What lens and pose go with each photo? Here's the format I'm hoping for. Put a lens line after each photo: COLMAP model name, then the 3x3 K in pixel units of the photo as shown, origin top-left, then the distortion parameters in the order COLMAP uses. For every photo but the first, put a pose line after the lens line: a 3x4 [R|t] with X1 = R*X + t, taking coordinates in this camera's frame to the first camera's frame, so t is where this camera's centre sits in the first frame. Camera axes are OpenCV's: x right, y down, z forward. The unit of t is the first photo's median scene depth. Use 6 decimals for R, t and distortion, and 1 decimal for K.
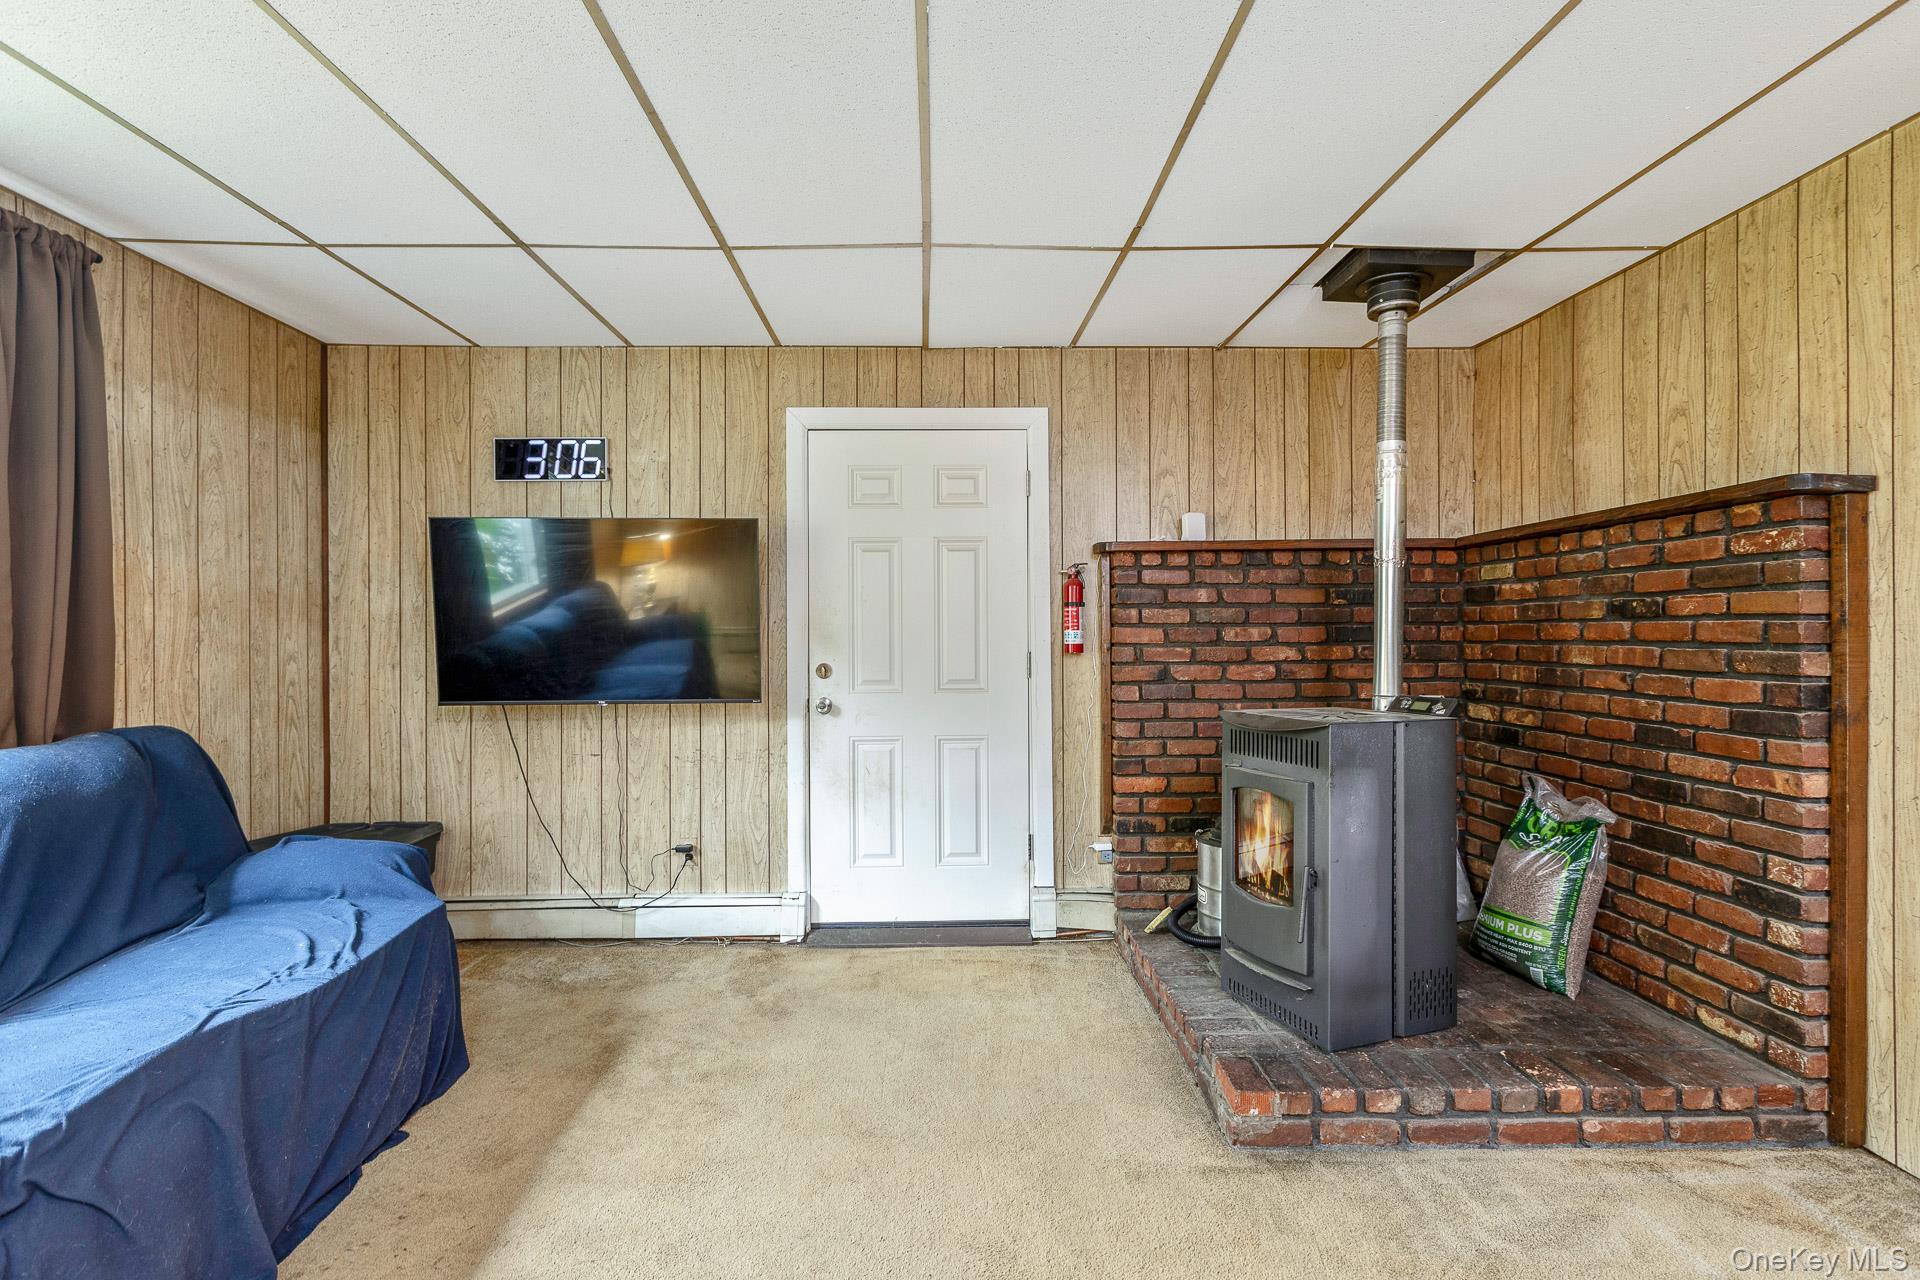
lens RADIAL K [[893.0, 0, 957.9], [0, 893.0, 636.6], [0, 0, 1]] dist [0.008727, 0.000802]
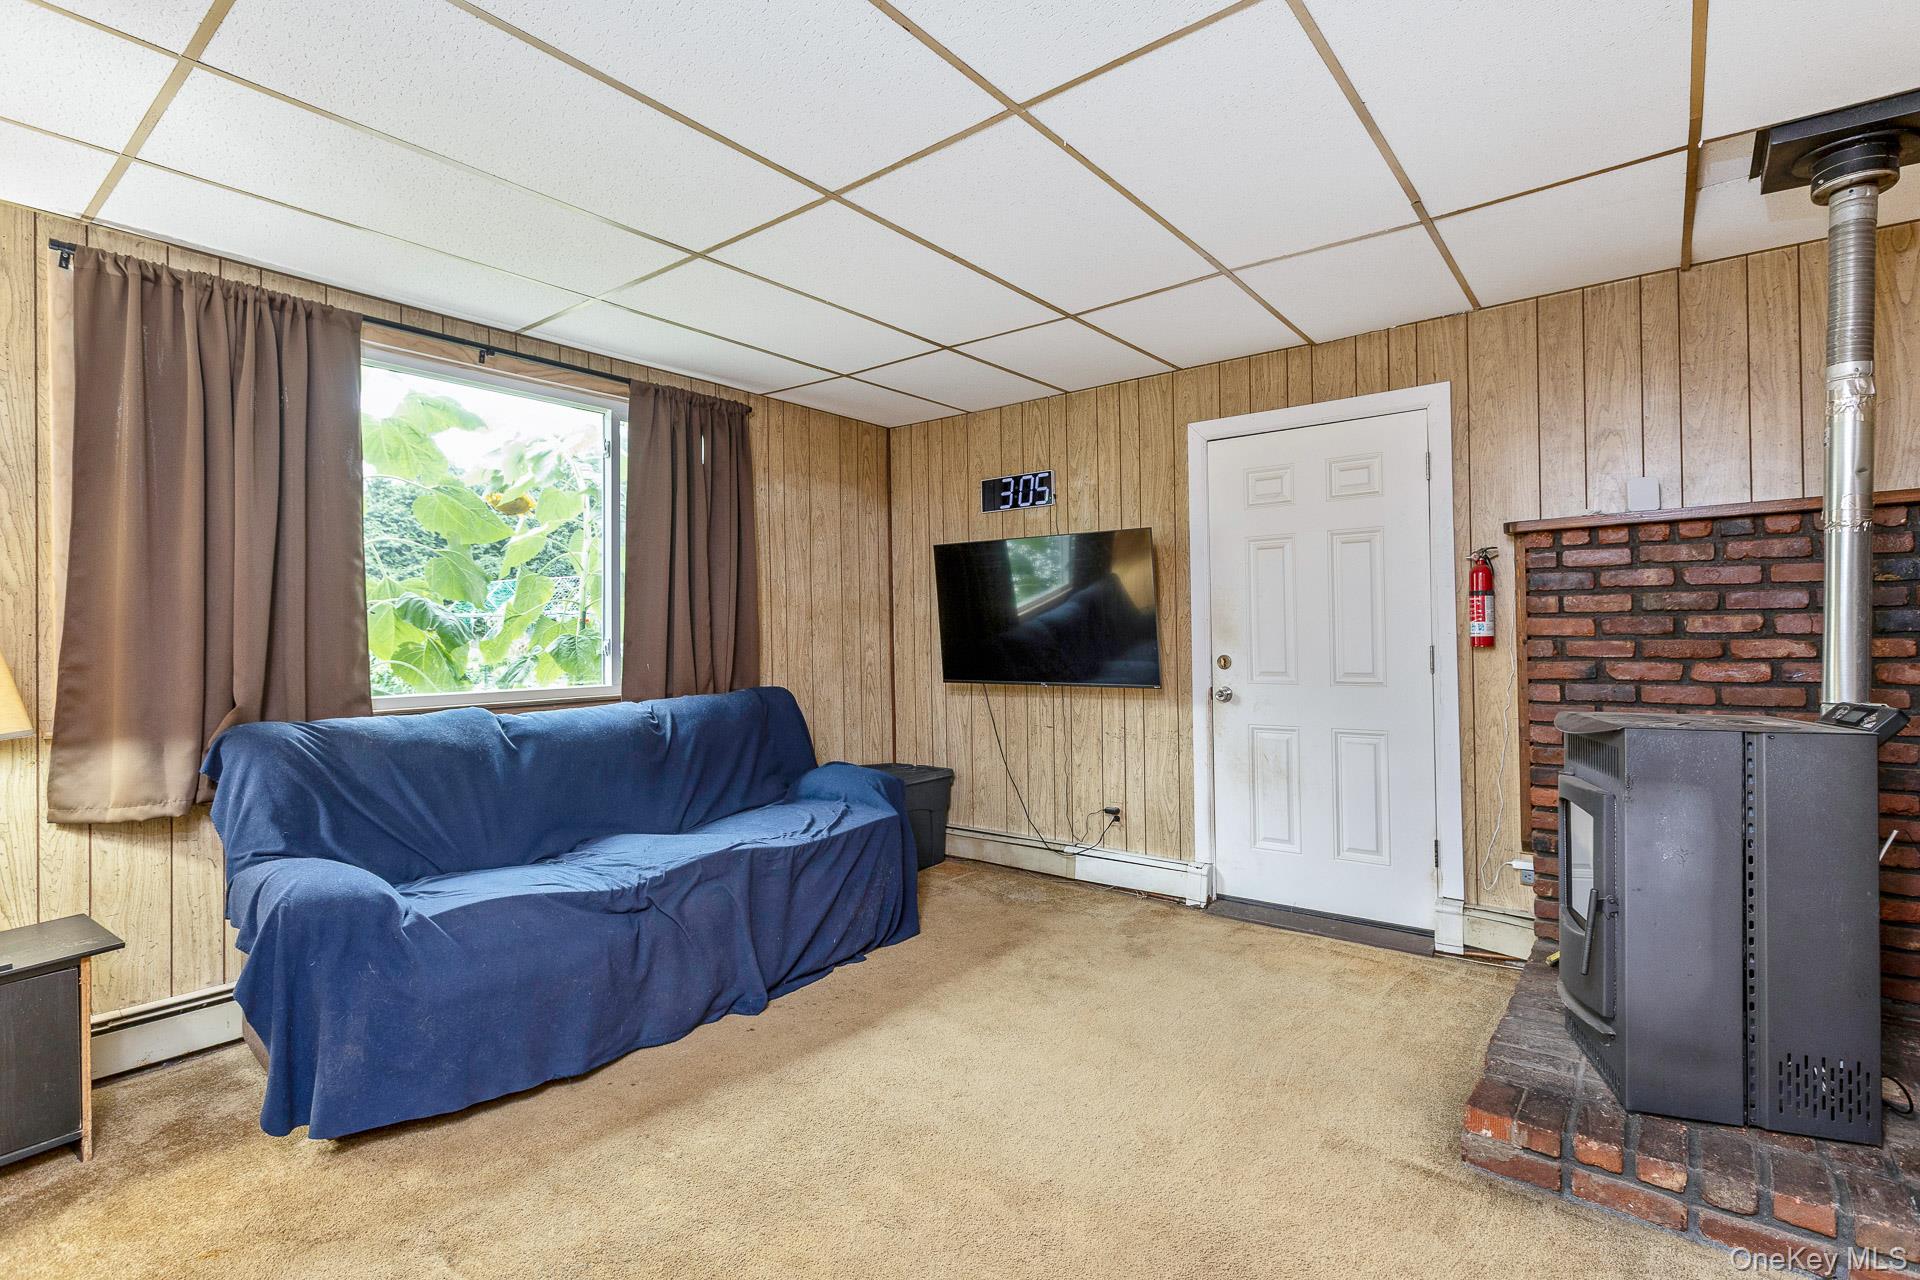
lens RADIAL K [[904.5, 0, 960.0], [0, 904.5, 640.0], [0, 0, 1]] dist [0.012604, 0.000805]
pose [[0.774181, 0.000868, -0.632963, 0.307685], [0.004721, 0.999963, 0.007146, 0.002659], [0.632946, -0.008521, 0.774149, -0.051434]]
